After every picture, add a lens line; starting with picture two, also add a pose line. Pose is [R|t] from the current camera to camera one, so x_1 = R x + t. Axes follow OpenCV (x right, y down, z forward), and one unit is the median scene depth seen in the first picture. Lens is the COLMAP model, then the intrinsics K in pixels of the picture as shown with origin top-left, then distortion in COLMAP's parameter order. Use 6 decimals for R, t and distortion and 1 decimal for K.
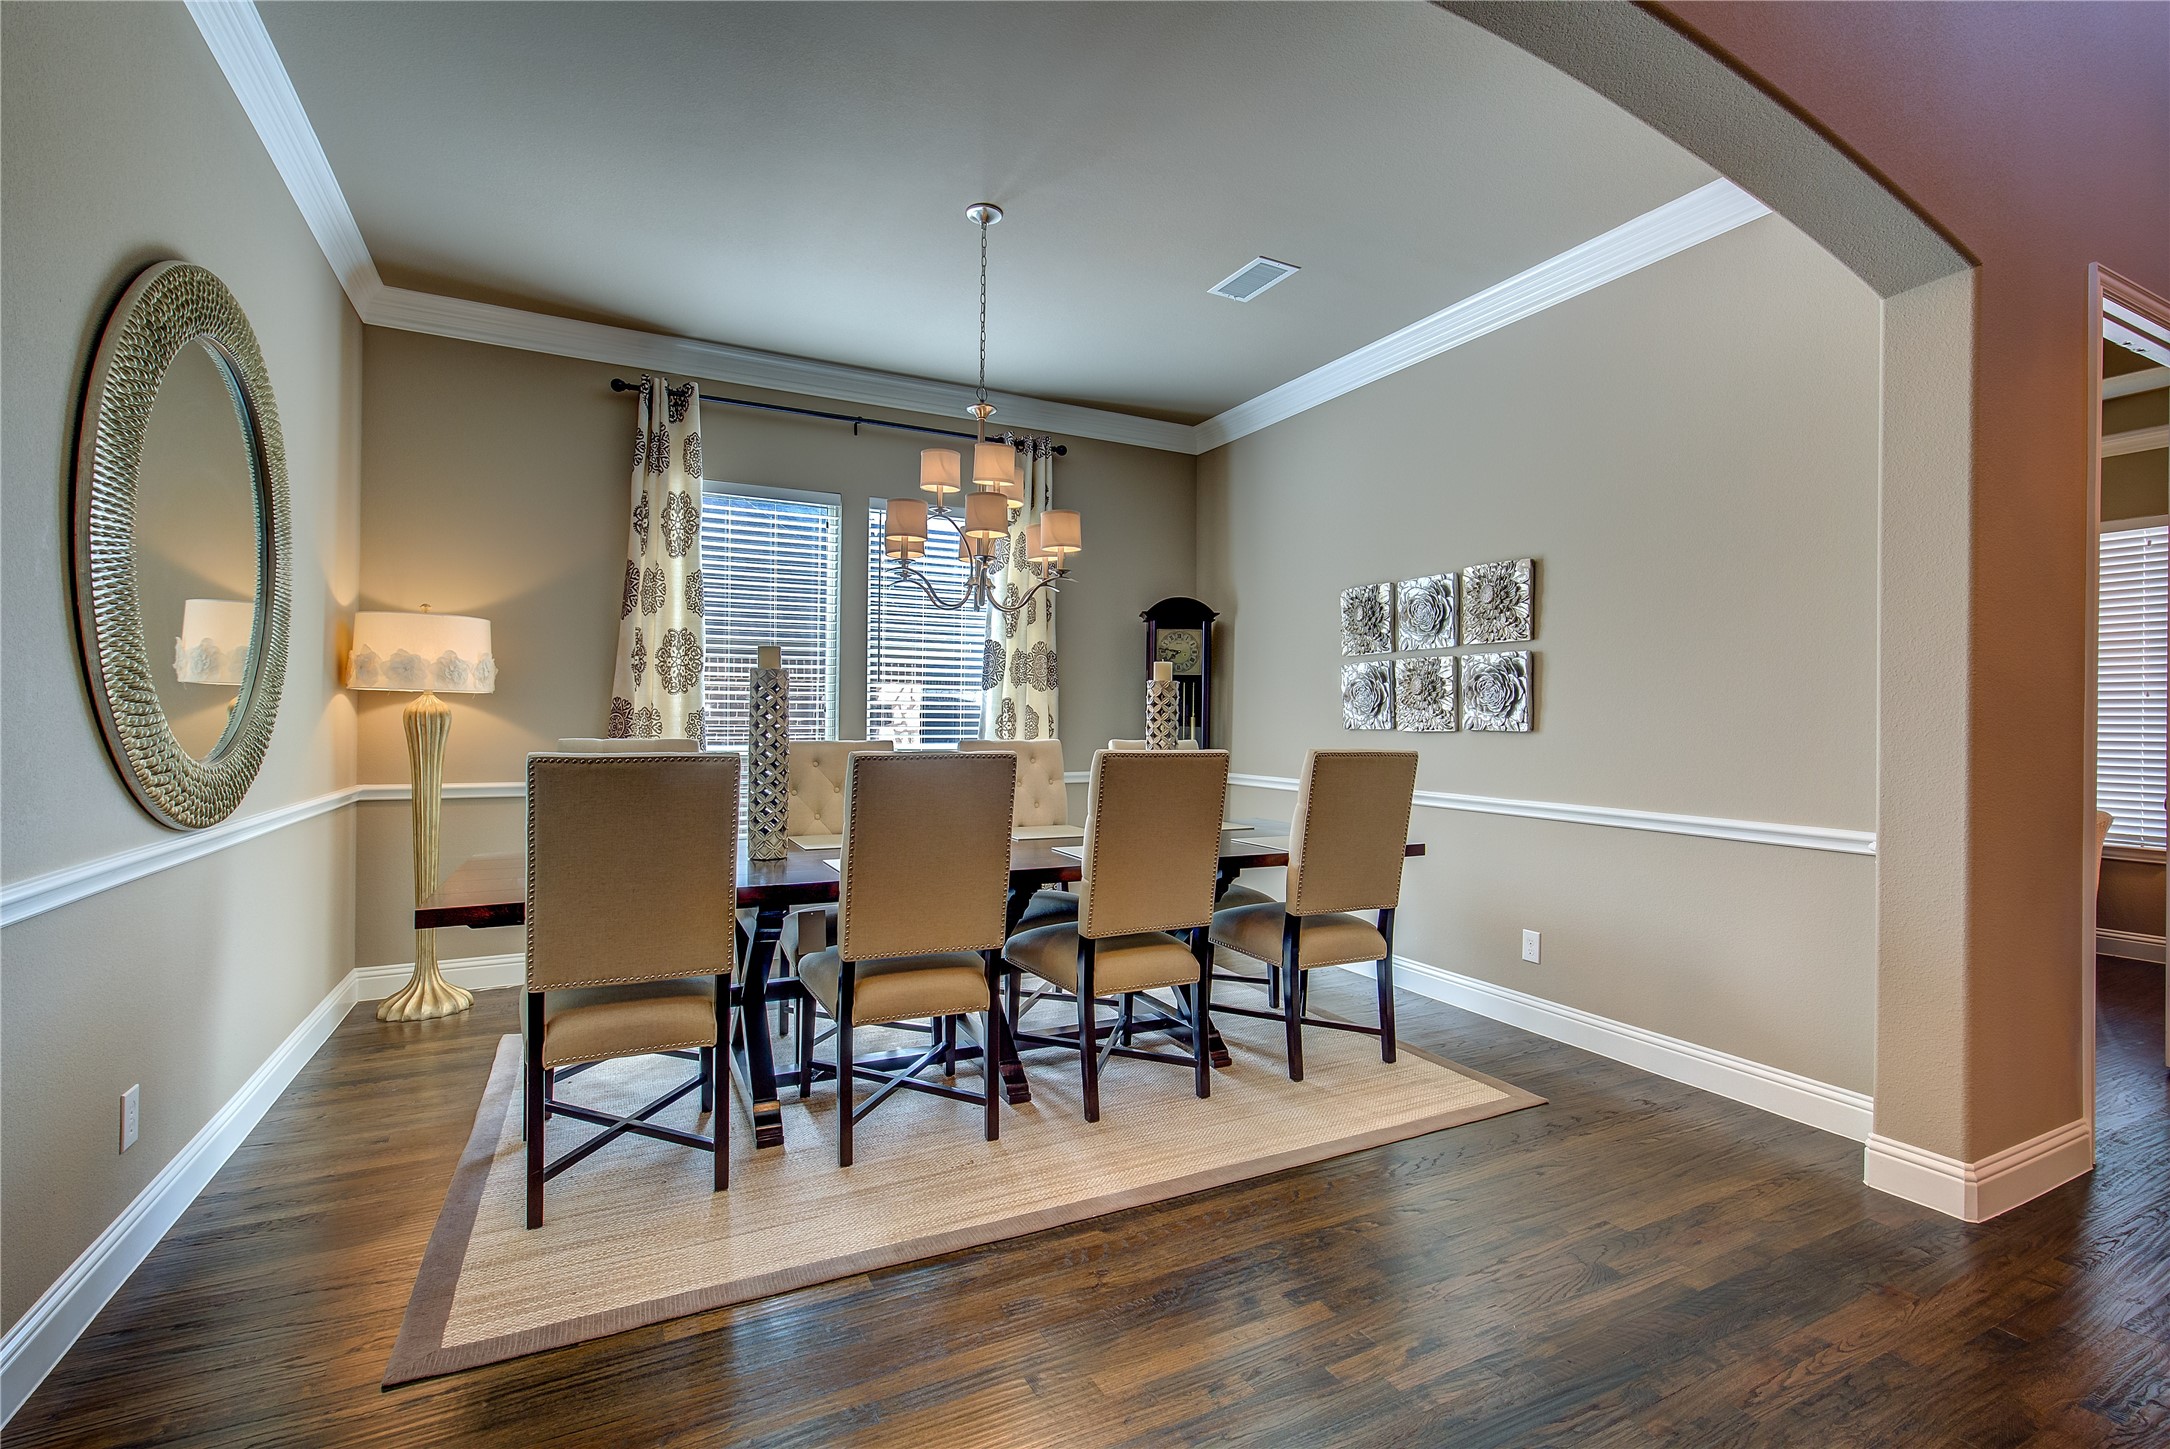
lens RADIAL K [[981.4, 0, 1090.8], [0, 981.4, 723.7], [0, 0, 1]] dist [-0.001806, 0.000501]
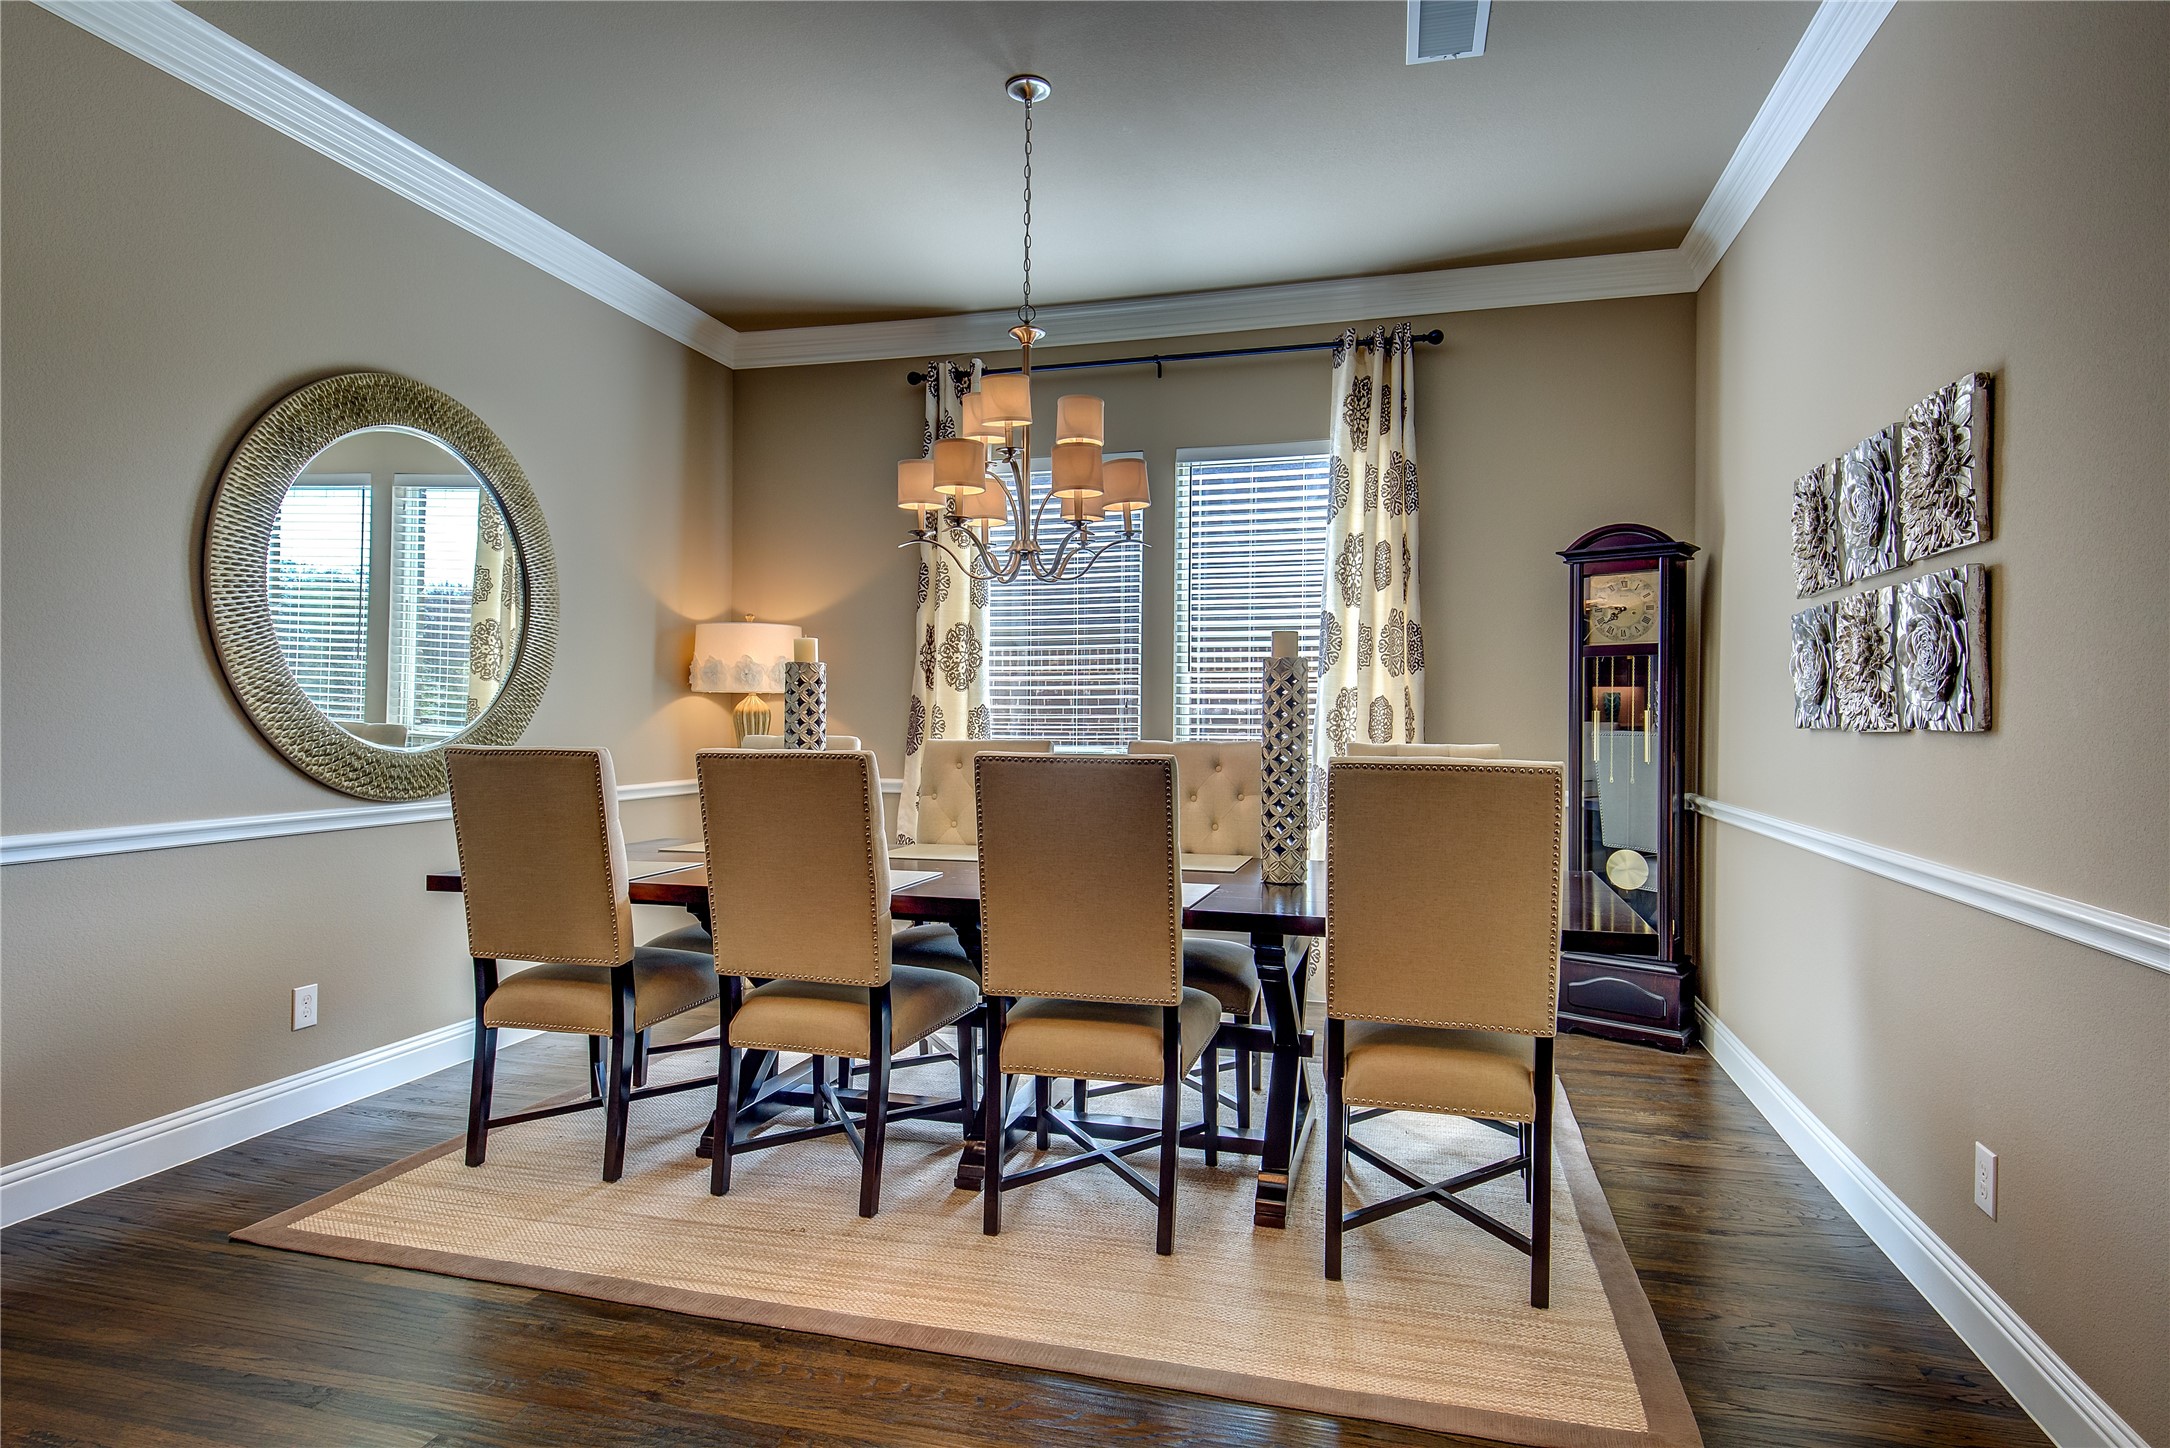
lens RADIAL K [[1198.8, 0, 1085.9], [0, 1198.8, 717.4], [0, 0, 1]] dist [0.032858, -0.000896]
pose [[0.734706, -0.004690, -0.678369, 0.462353], [-0.000491, 0.999972, -0.007445, 0.004372], [0.678385, 0.005804, 0.734683, 0.232443]]
